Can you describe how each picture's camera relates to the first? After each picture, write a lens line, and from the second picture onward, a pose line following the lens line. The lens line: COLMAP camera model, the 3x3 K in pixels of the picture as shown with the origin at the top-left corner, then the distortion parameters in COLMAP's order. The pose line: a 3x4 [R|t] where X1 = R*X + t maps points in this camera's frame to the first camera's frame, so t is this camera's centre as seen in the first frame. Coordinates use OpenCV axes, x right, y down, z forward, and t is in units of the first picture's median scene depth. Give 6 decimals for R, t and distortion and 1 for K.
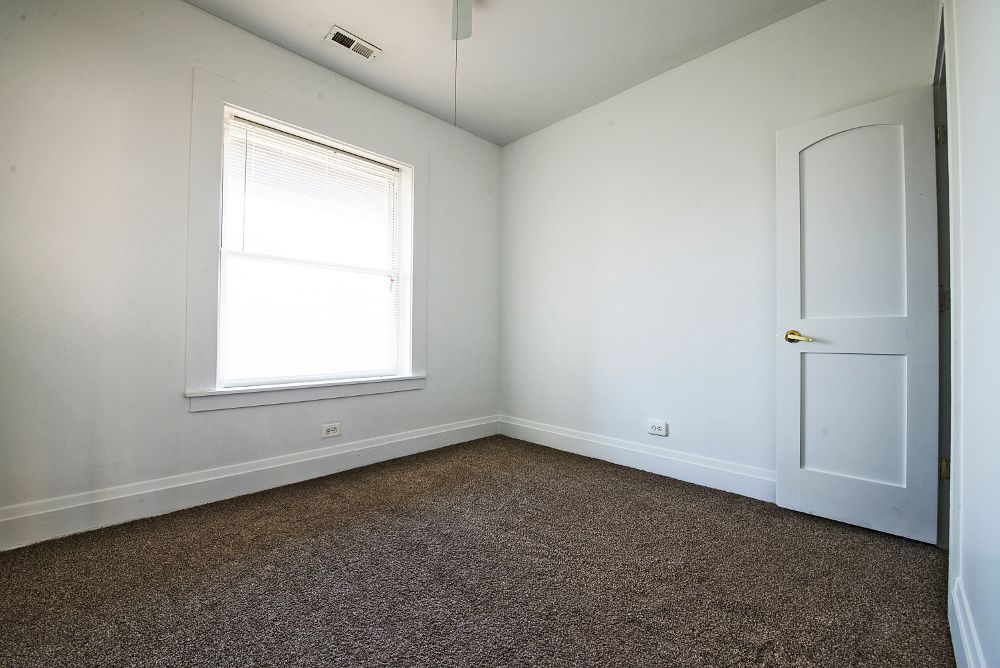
lens RADIAL K [[399.0, 0, 496.4], [0, 399.0, 333.0], [0, 0, 1]] dist [-0.016848, -0.001986]
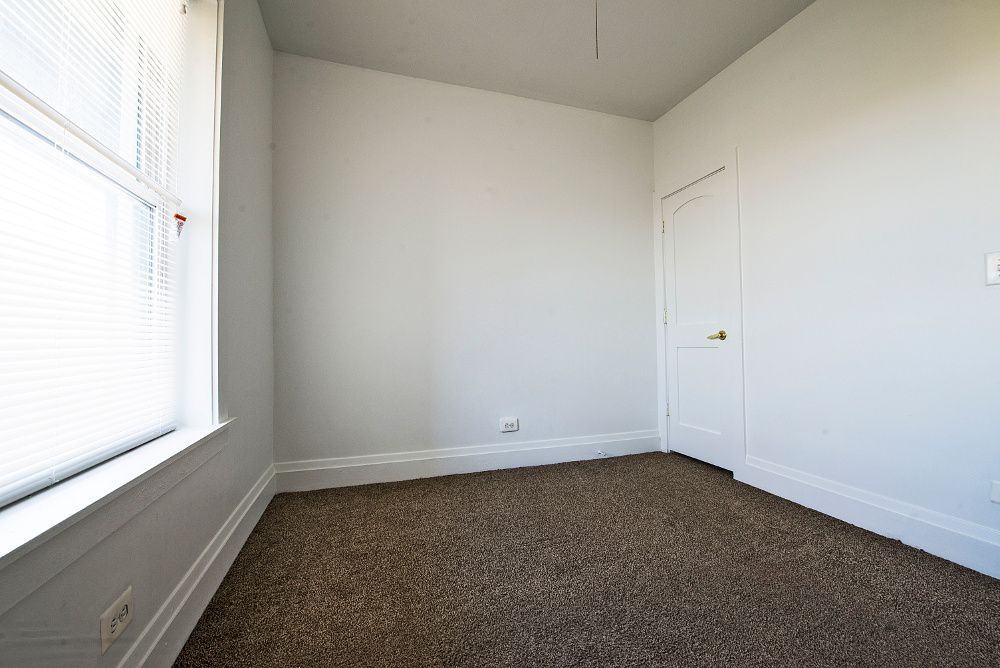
lens RADIAL K [[399.0, 0, 496.4], [0, 399.0, 333.0], [0, 0, 1]] dist [-0.016848, -0.001986]
pose [[0.451513, 0.003672, 0.892257, -0.559725], [0.000685, 0.999990, -0.004462, -0.002111], [-0.892264, 0.002626, 0.451506, 0.548069]]
